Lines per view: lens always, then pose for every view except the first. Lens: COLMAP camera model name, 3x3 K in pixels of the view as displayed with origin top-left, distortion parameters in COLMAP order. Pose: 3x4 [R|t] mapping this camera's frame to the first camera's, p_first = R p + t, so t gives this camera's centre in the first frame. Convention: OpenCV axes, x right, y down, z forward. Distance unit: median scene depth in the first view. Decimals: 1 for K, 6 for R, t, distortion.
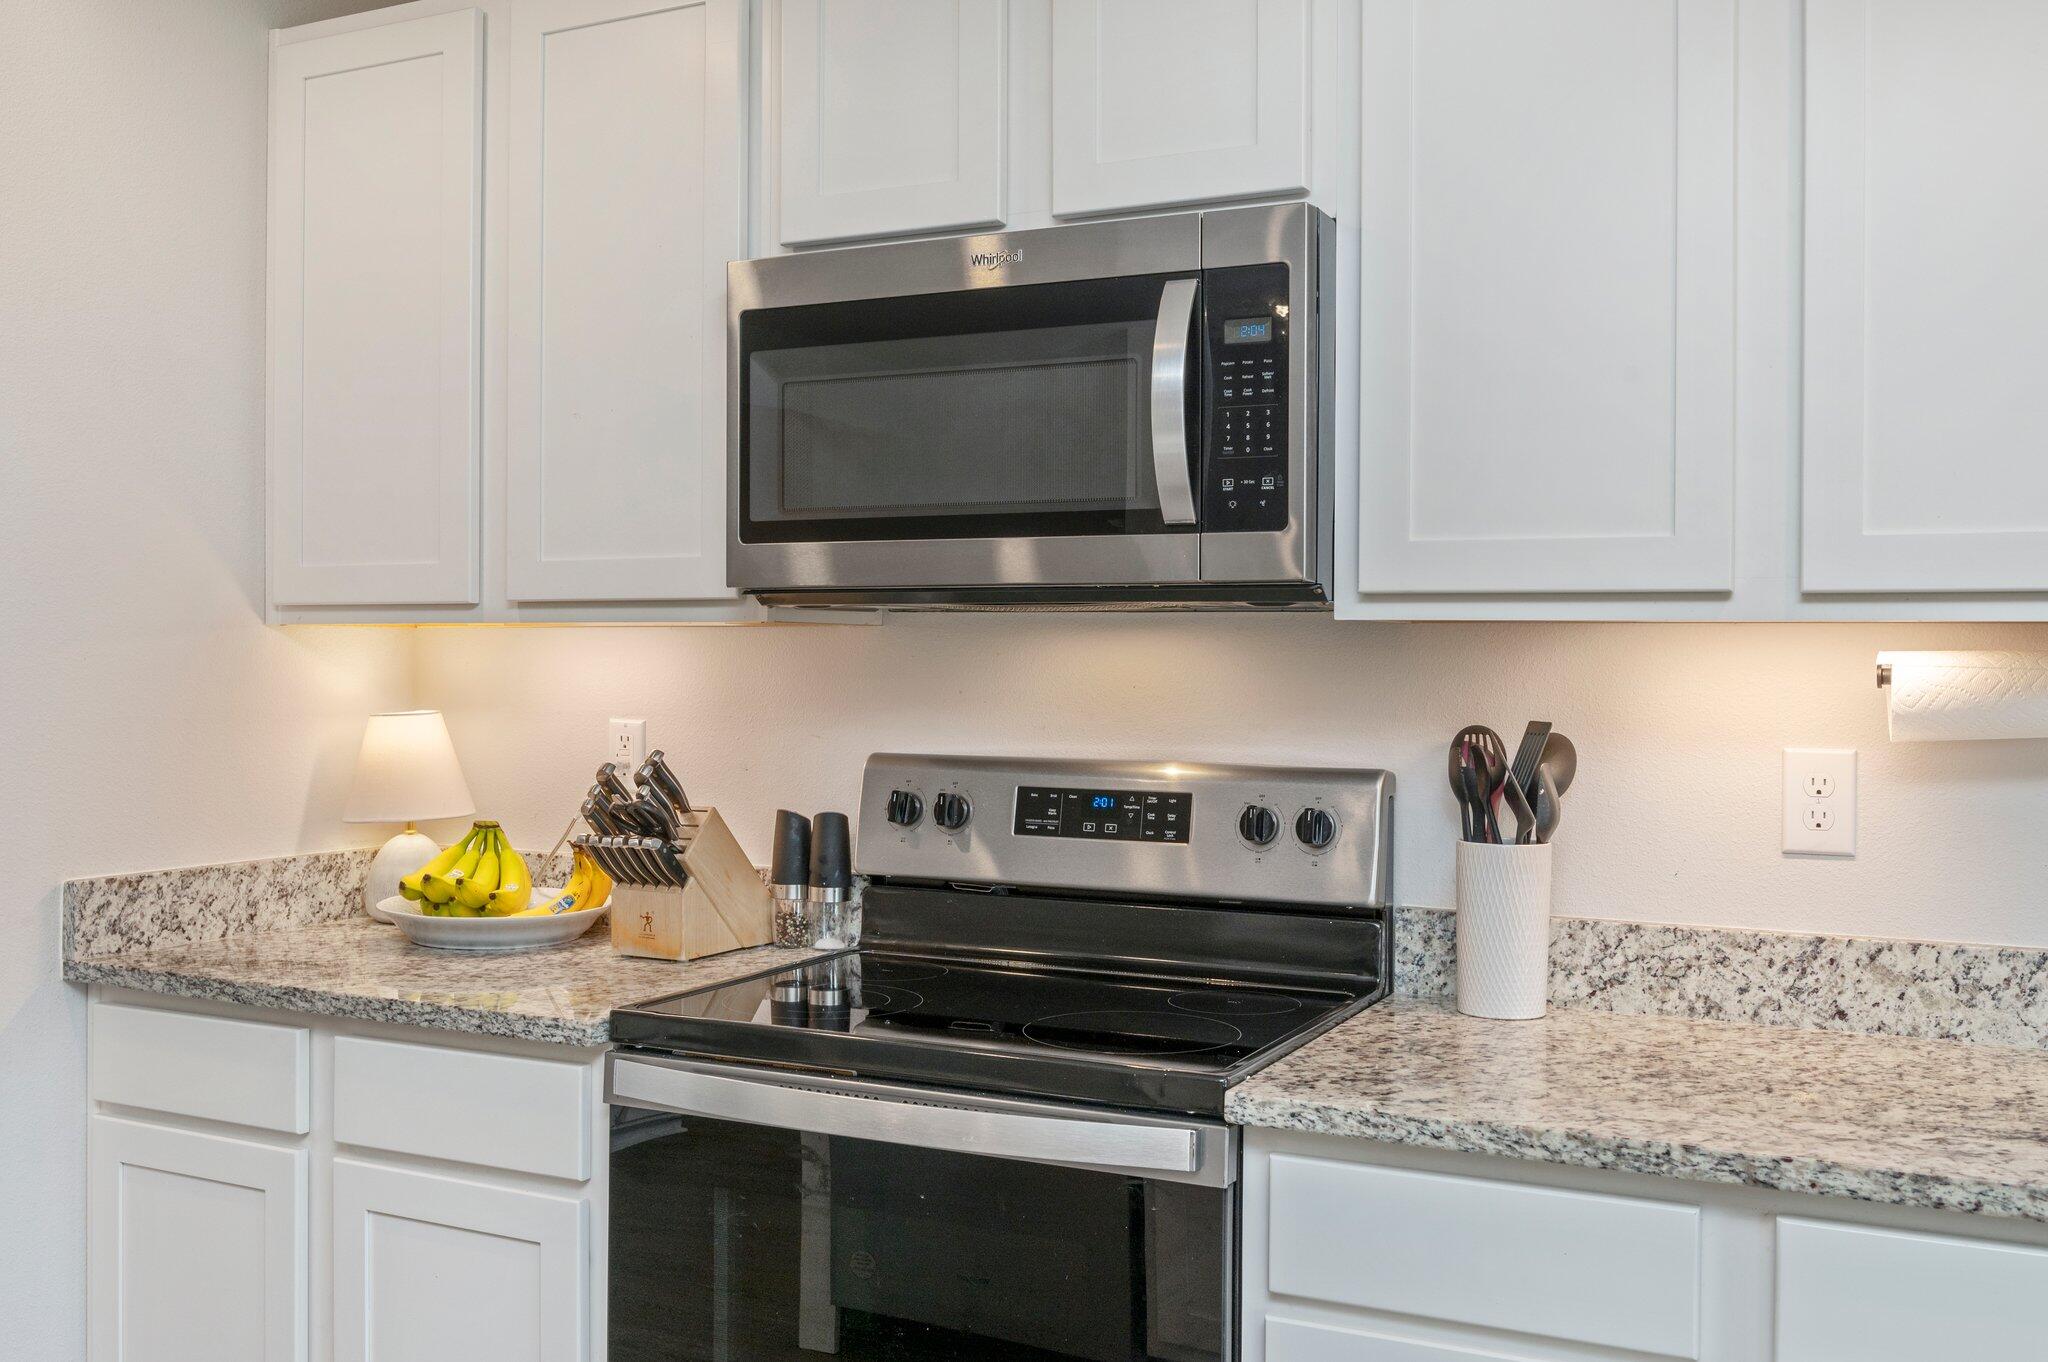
lens RADIAL K [[1781.1, 0, 1007.9], [0, 1781.1, 665.1], [0, 0, 1]] dist [-0.034041, 0.009818]
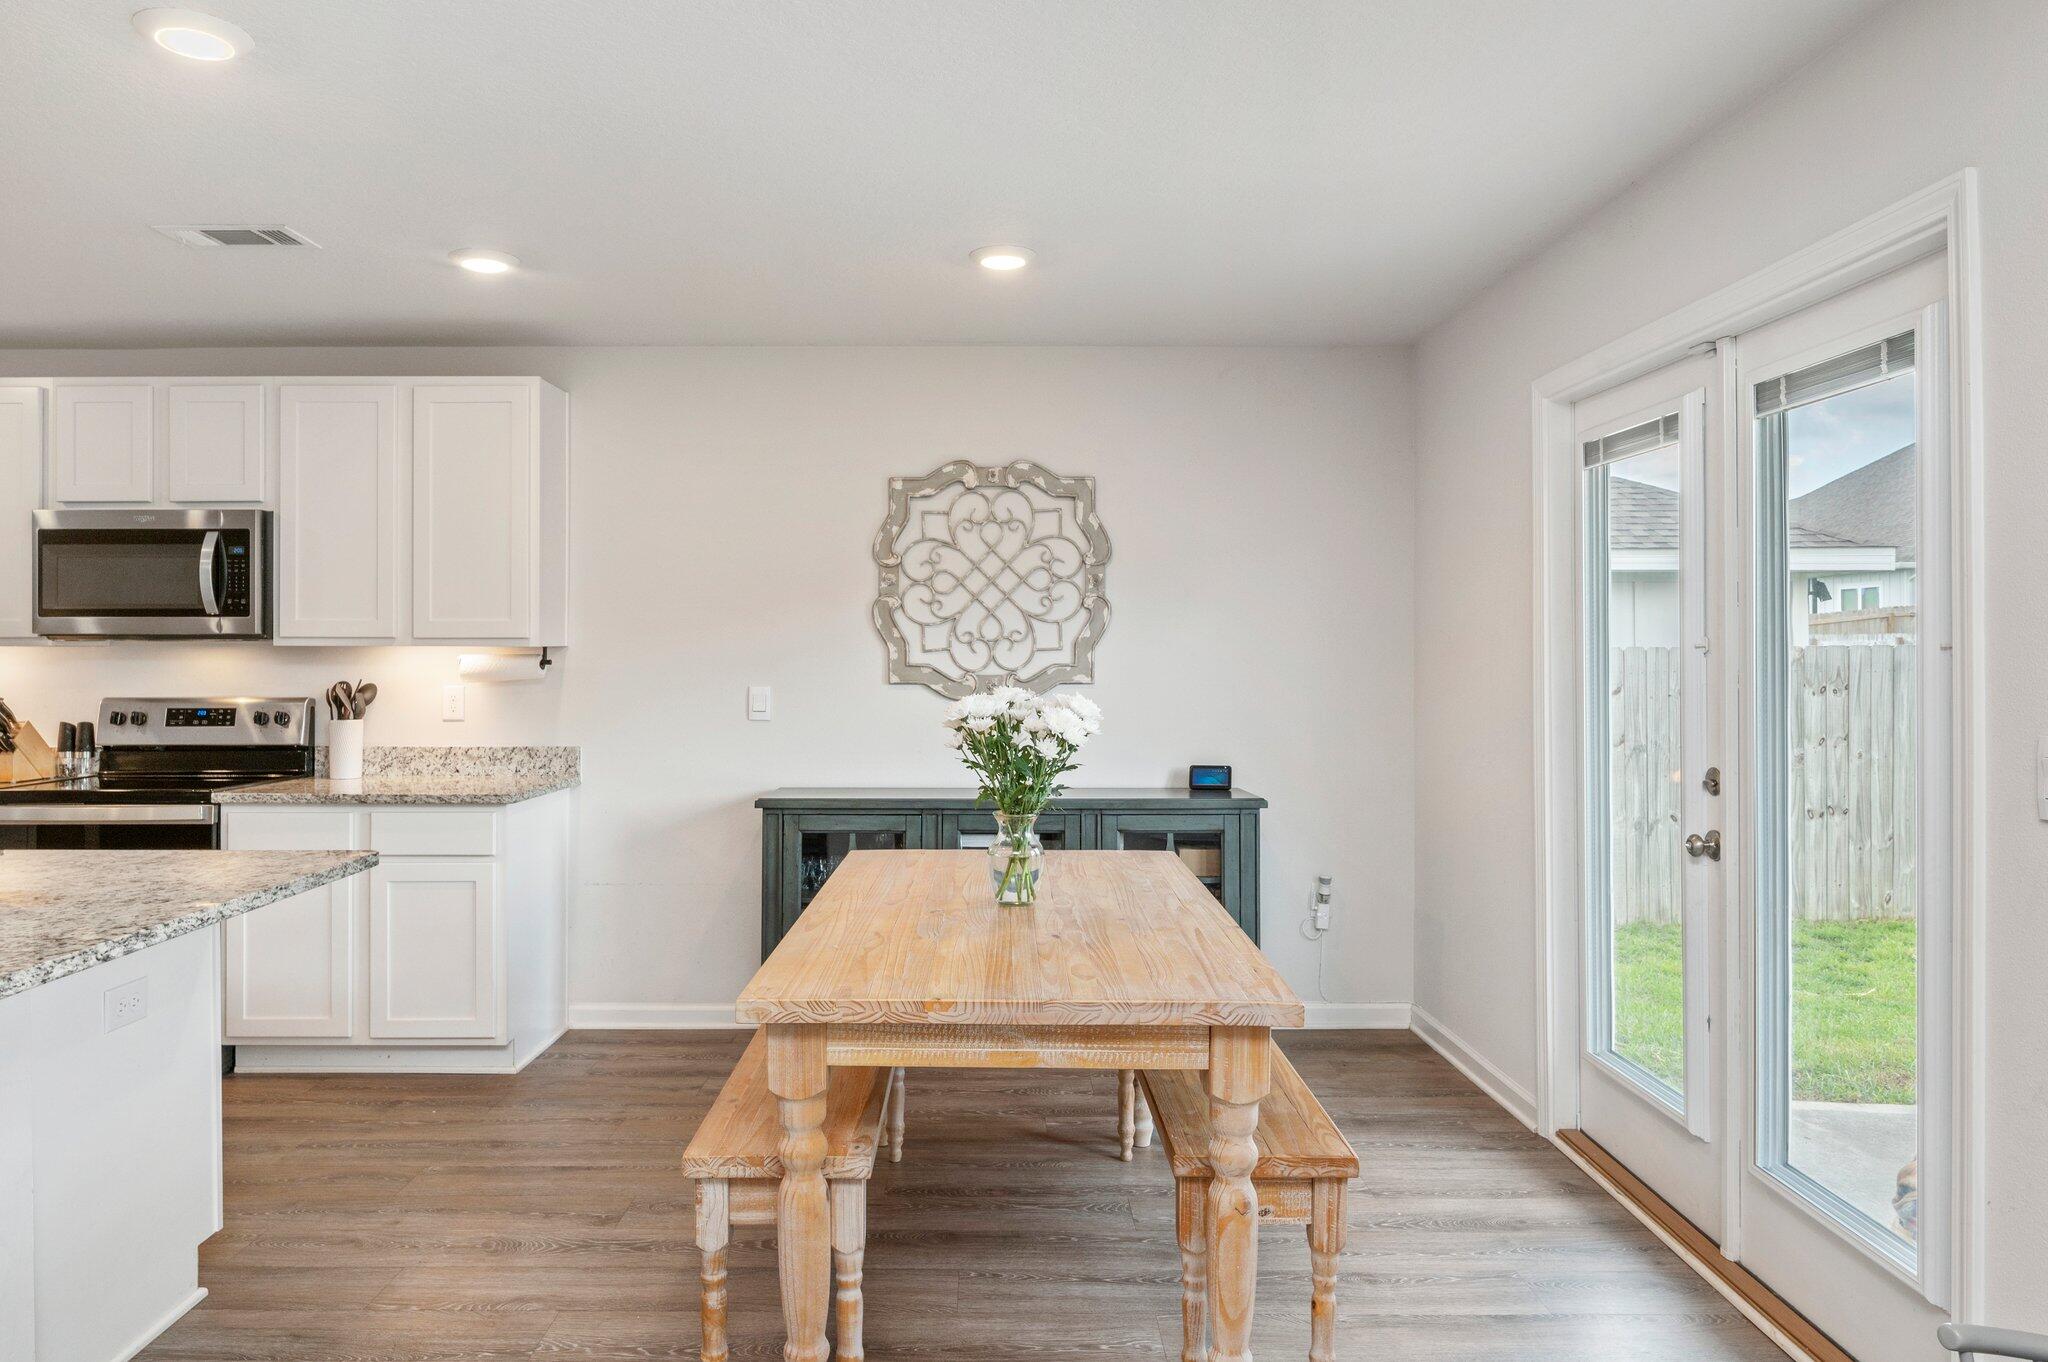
lens RADIAL K [[1319.7, 0, 957.7], [0, 1319.7, 642.8], [0, 0, 1]] dist [-0.008644, -0.000654]
pose [[0.907205, -0.005528, 0.420653, 0.274075], [0.009501, 0.999928, -0.007350, -0.002961], [-0.420583, 0.010665, 0.907192, -1.376764]]
